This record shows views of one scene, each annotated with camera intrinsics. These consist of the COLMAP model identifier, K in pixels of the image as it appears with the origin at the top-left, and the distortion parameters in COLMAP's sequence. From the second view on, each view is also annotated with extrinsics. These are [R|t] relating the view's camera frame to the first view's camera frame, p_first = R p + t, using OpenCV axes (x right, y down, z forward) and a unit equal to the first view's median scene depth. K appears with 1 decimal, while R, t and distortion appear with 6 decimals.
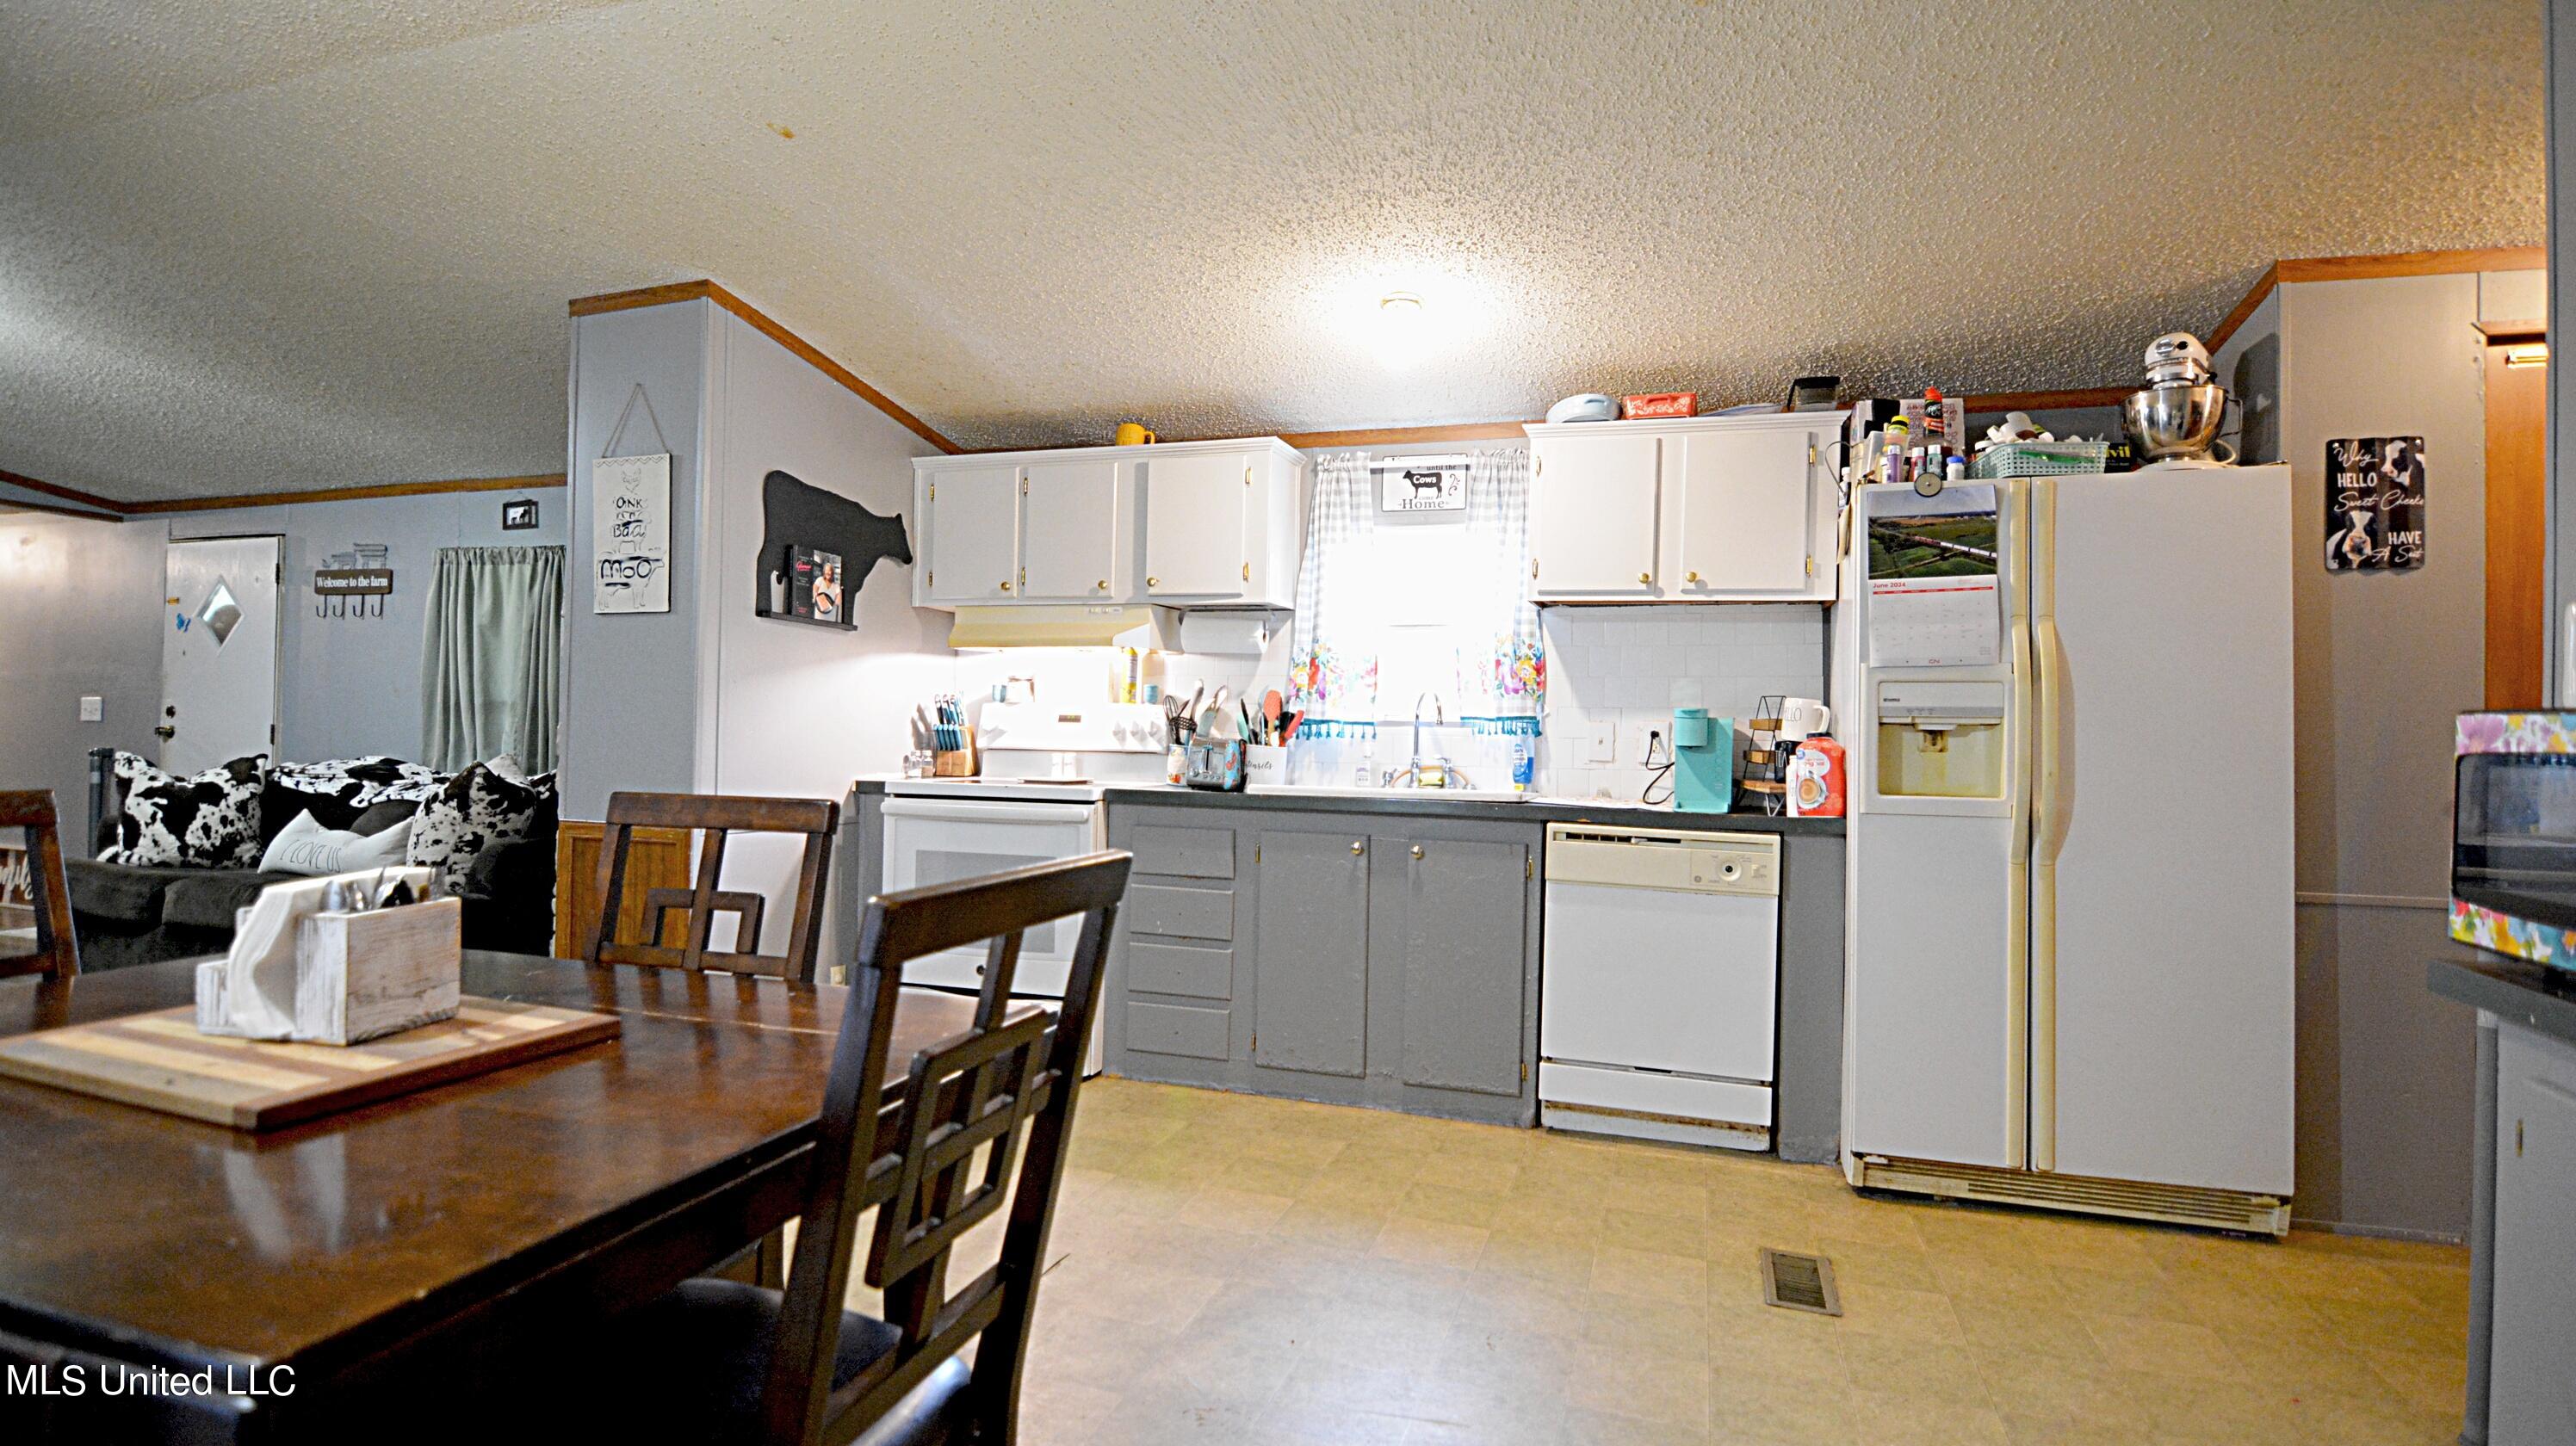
lens RADIAL K [[1249.4, 0, 1307.0], [0, 1249.4, 704.7], [0, 0, 1]] dist [-0.019681, -0.004468]
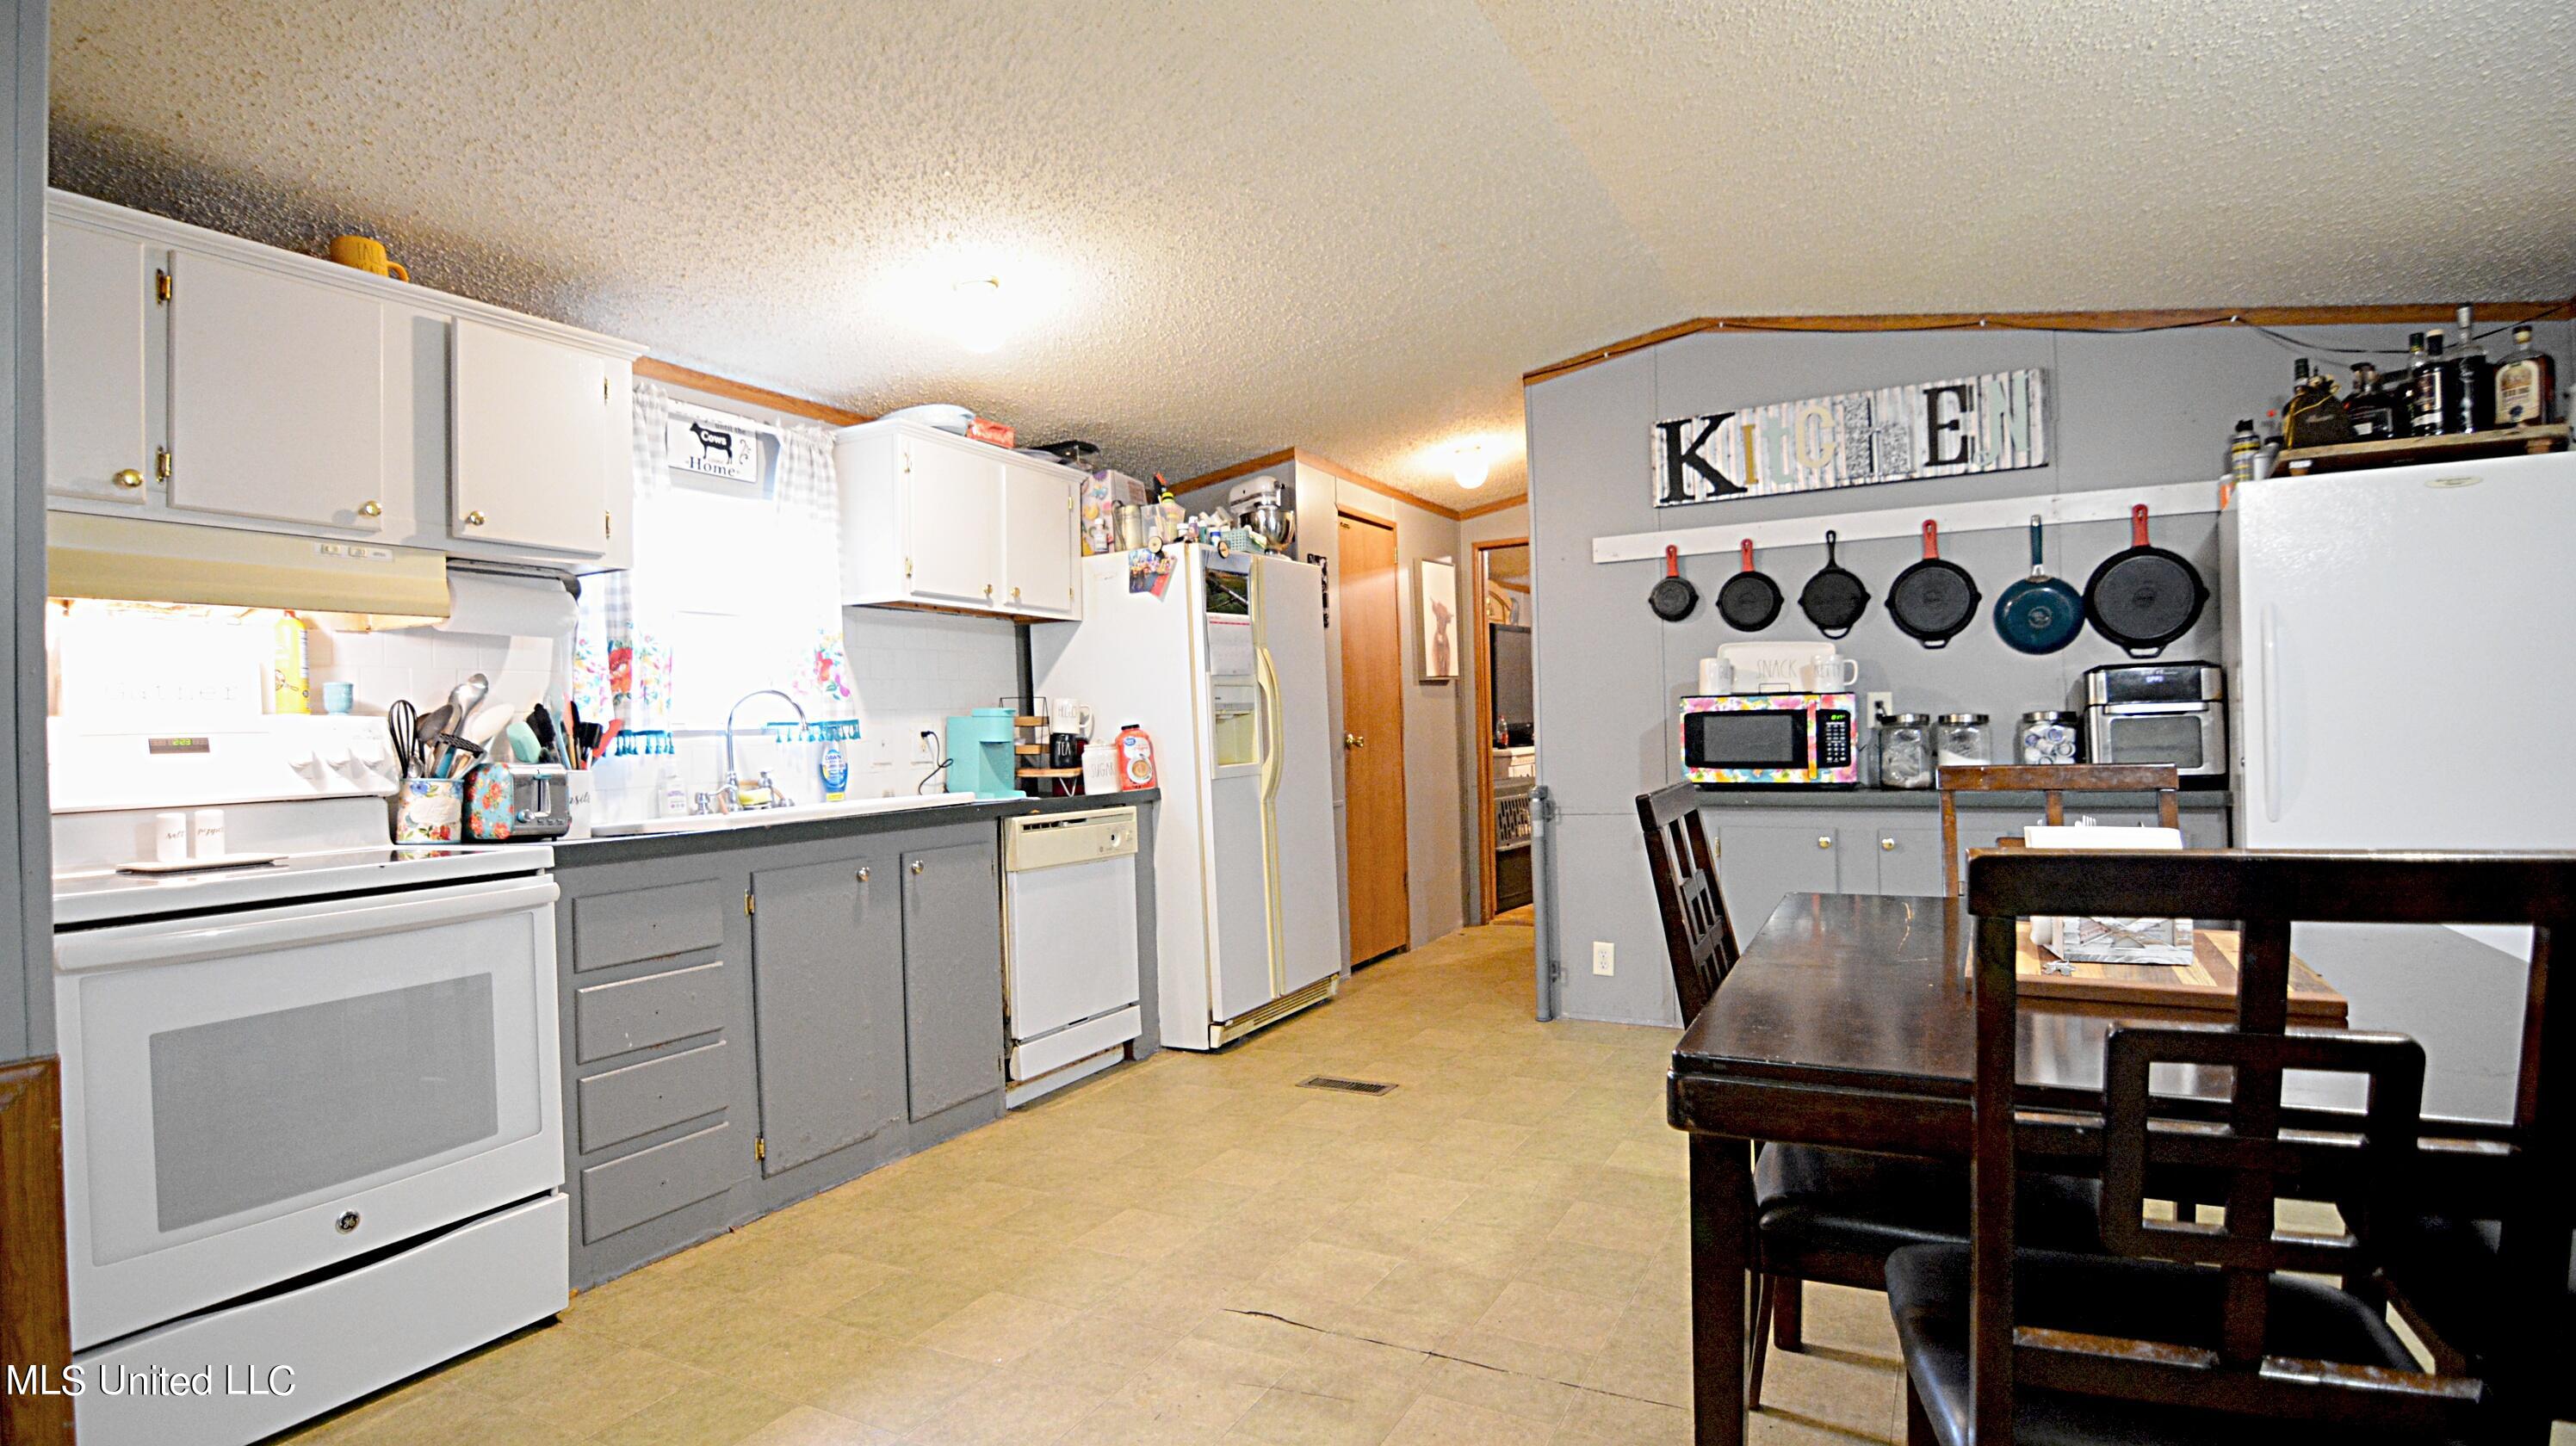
lens RADIAL K [[1249.4, 0, 1284.9], [0, 1249.4, 708.3], [0, 0, 1]] dist [-0.019681, -0.004468]
pose [[0.166693, -0.008924, 0.985968, -0.768963], [0.015596, 0.999858, 0.006413, -0.000510], [-0.985885, 0.014308, 0.166809, 0.572409]]
